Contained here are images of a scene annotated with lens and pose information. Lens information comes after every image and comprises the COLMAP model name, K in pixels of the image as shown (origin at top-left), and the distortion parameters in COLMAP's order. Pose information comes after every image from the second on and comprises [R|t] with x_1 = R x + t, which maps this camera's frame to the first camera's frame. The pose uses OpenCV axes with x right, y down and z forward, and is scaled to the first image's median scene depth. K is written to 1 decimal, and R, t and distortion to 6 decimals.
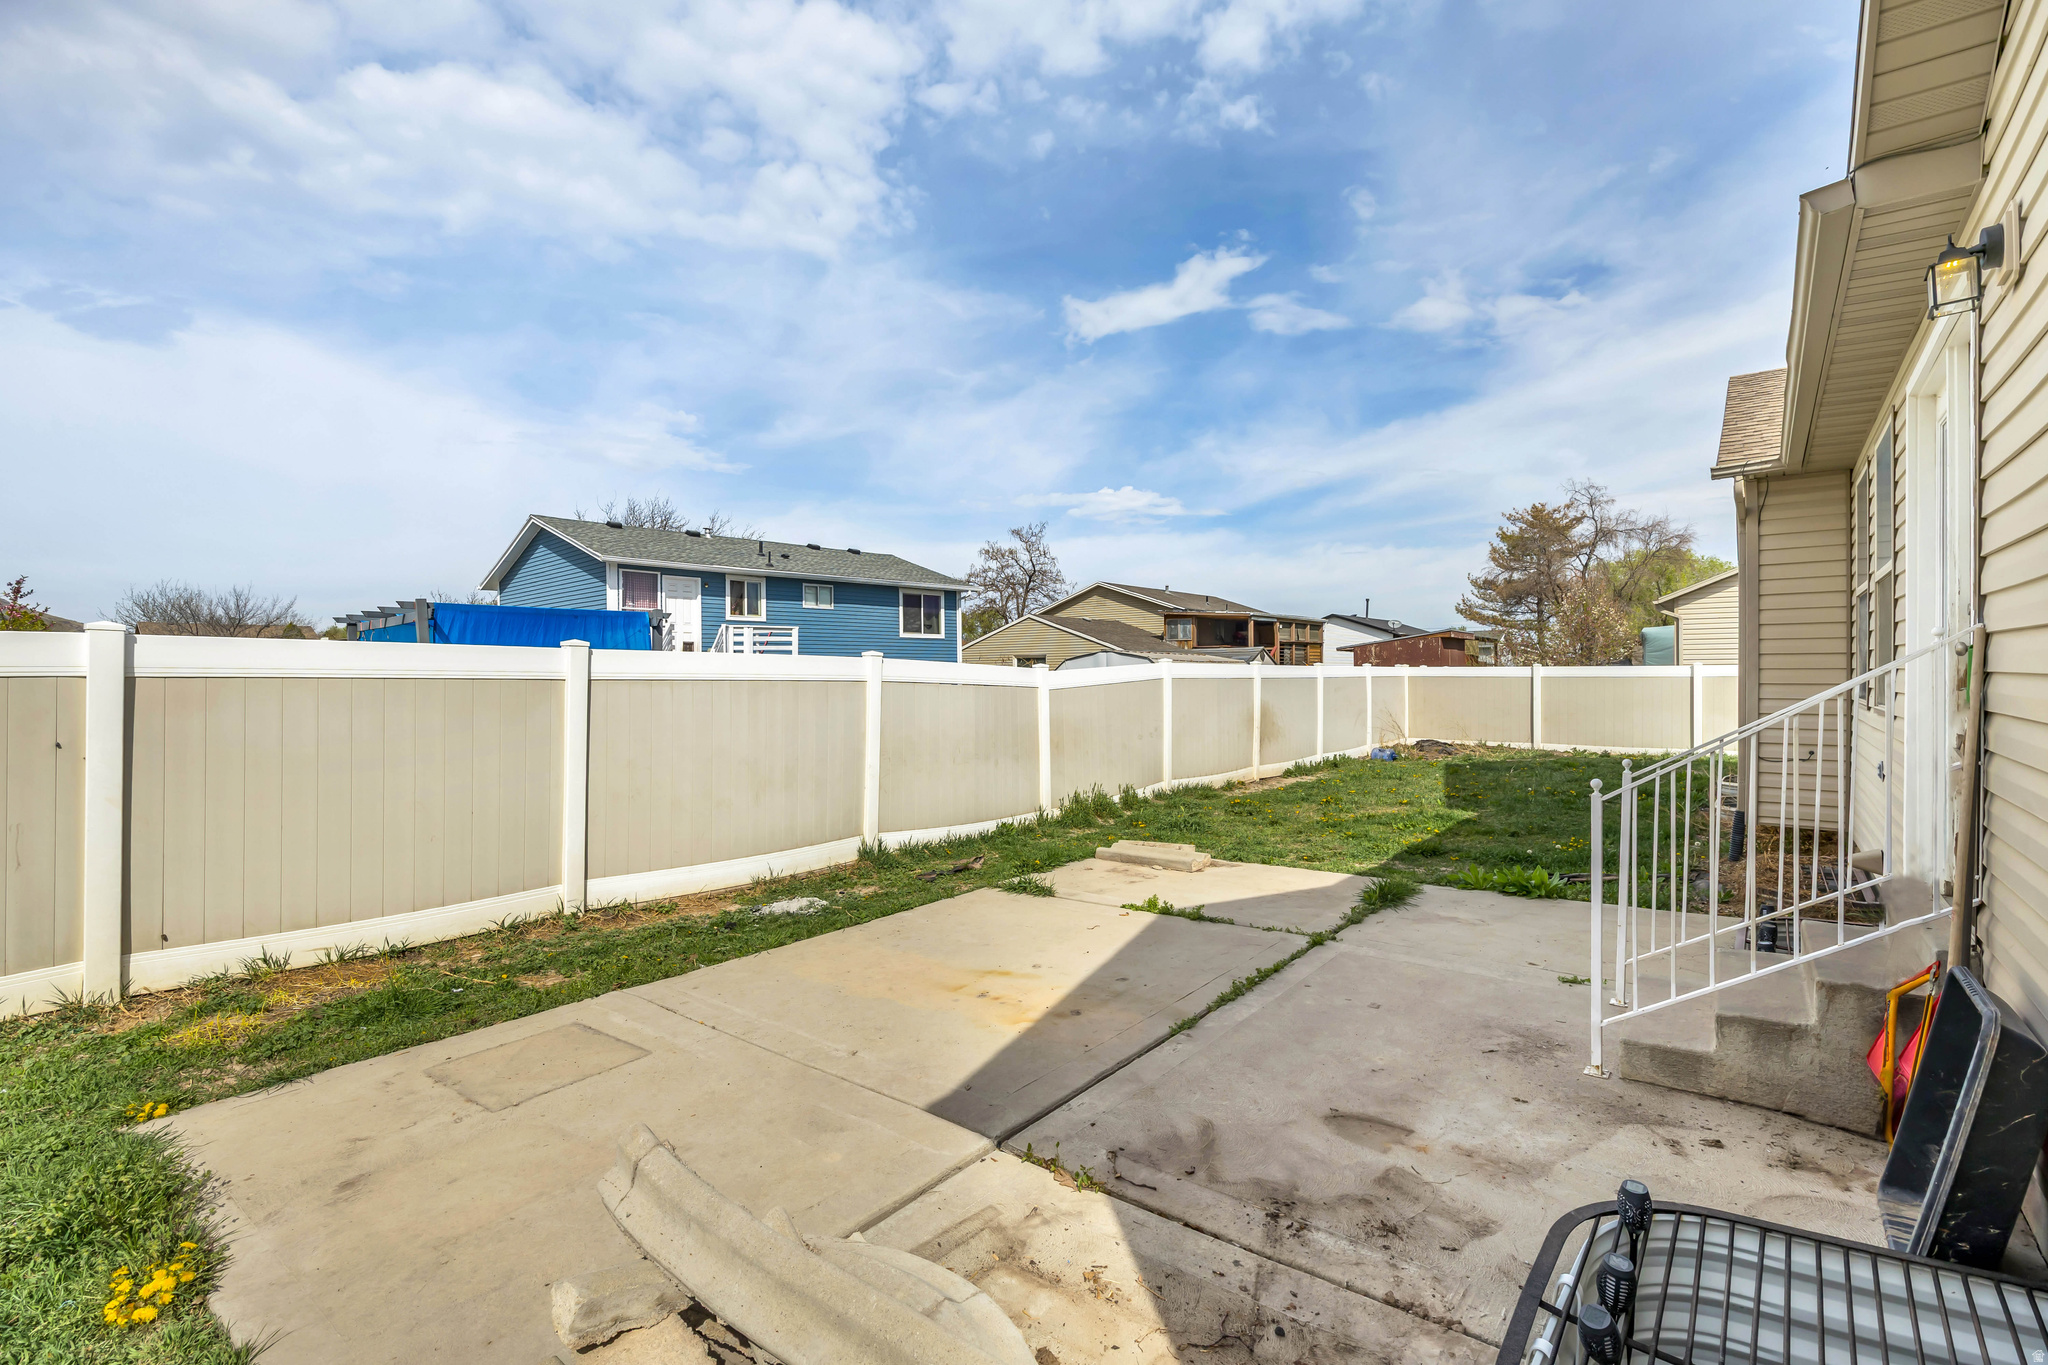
lens RADIAL K [[906.1, 0, 1027.1], [0, 906.1, 672.4], [0, 0, 1]] dist [-0.013036, 0.000323]
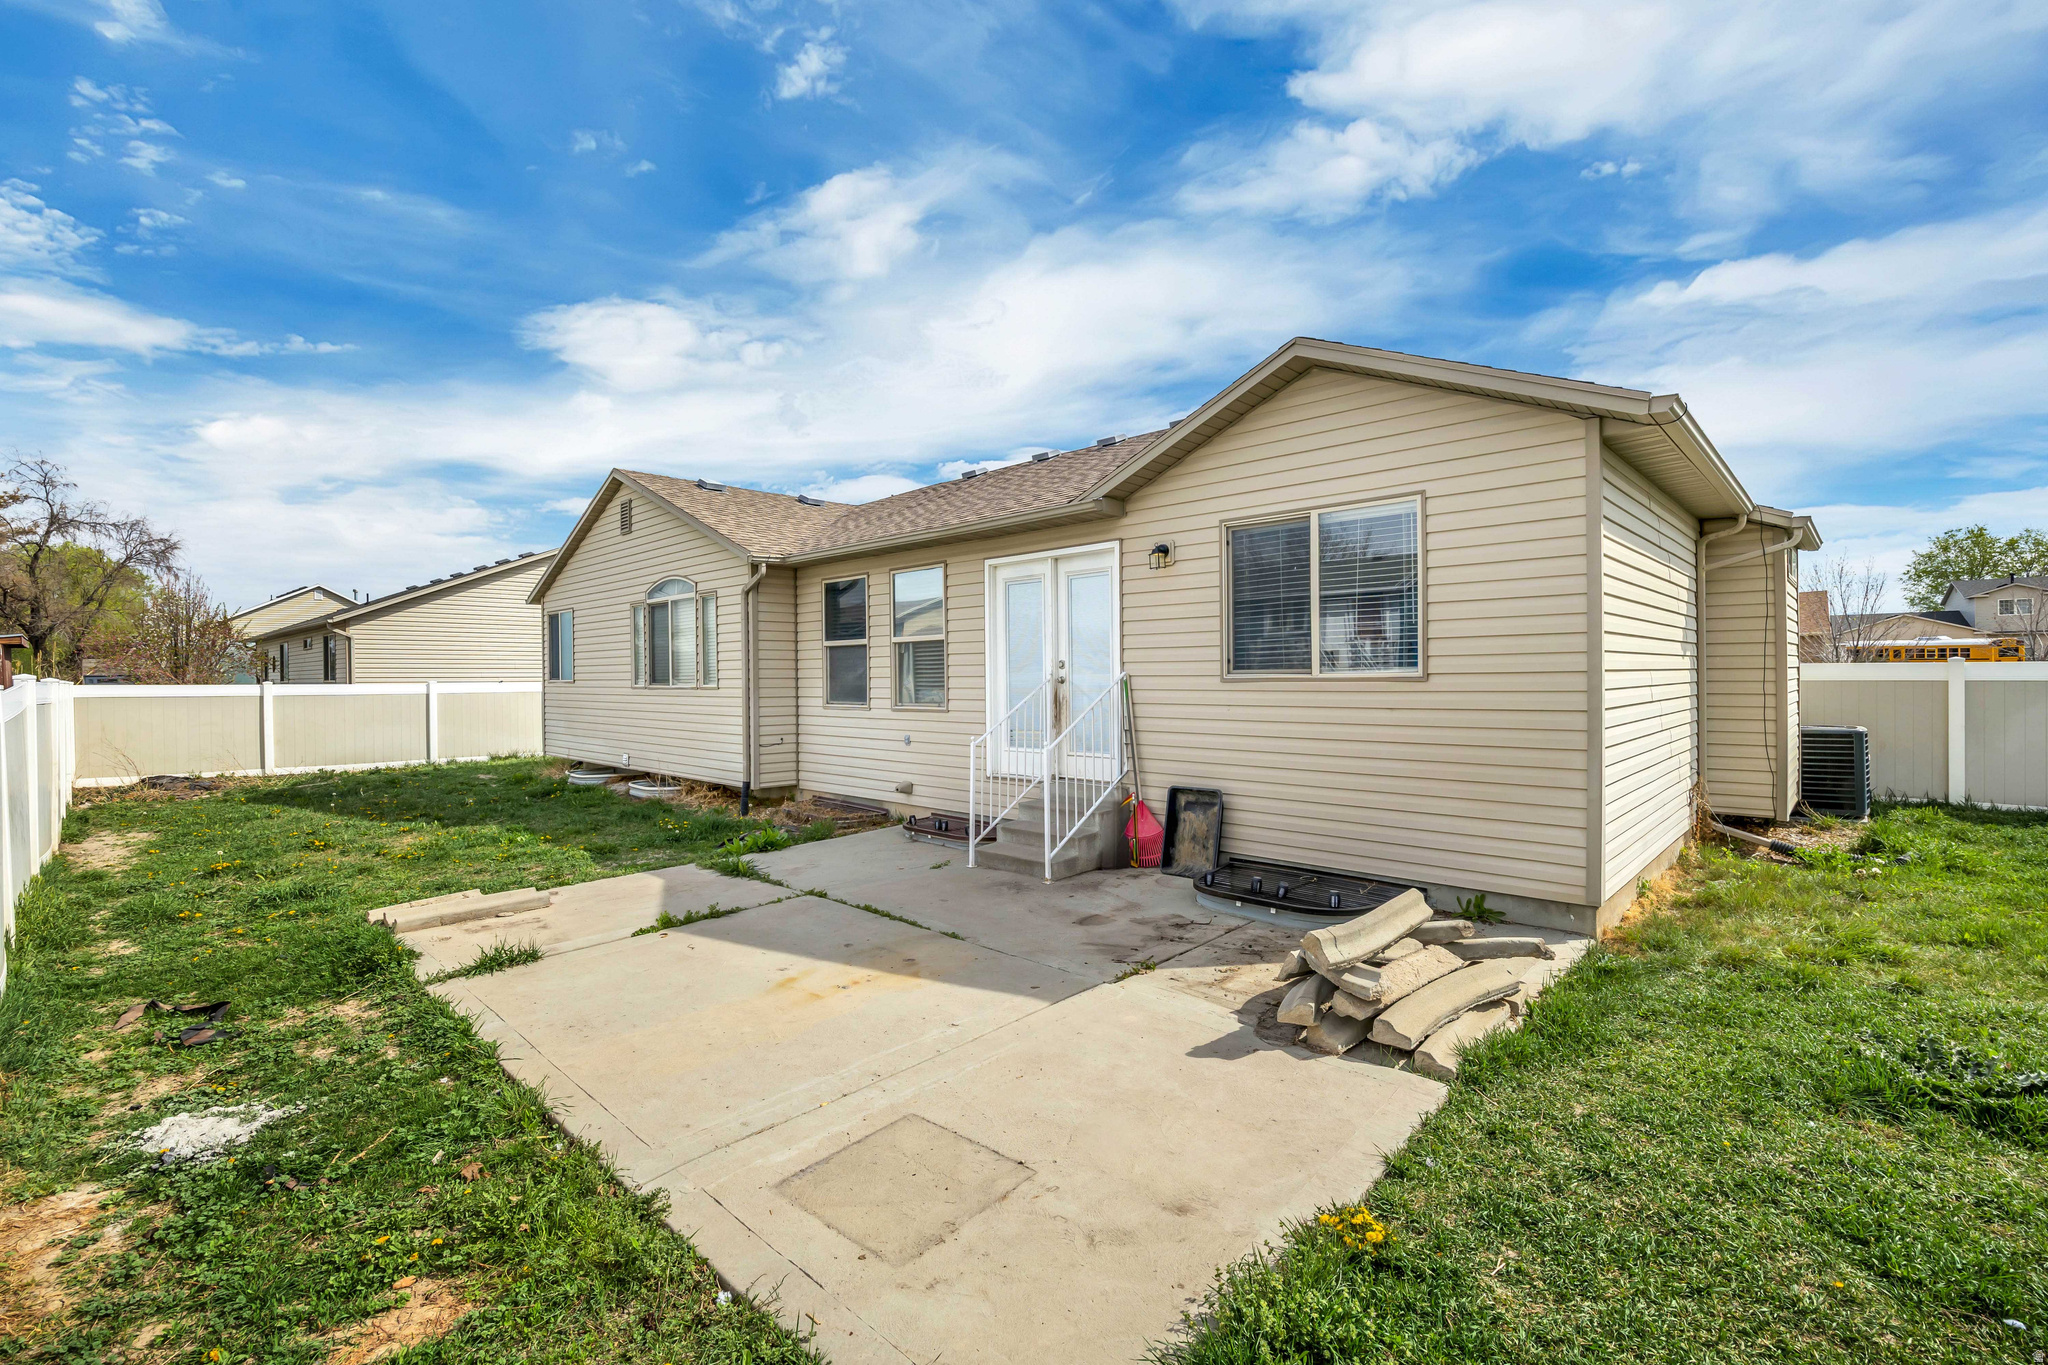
lens RADIAL K [[835.5, 0, 1066.6], [0, 835.5, 673.1], [0, 0, 1]] dist [-0.011995, 0.000073]
pose [[0.074676, 0.014827, 0.997098, -1.250837], [0.004338, 0.999875, -0.015193, -0.011134], [-0.997198, 0.005460, 0.074603, 0.777108]]
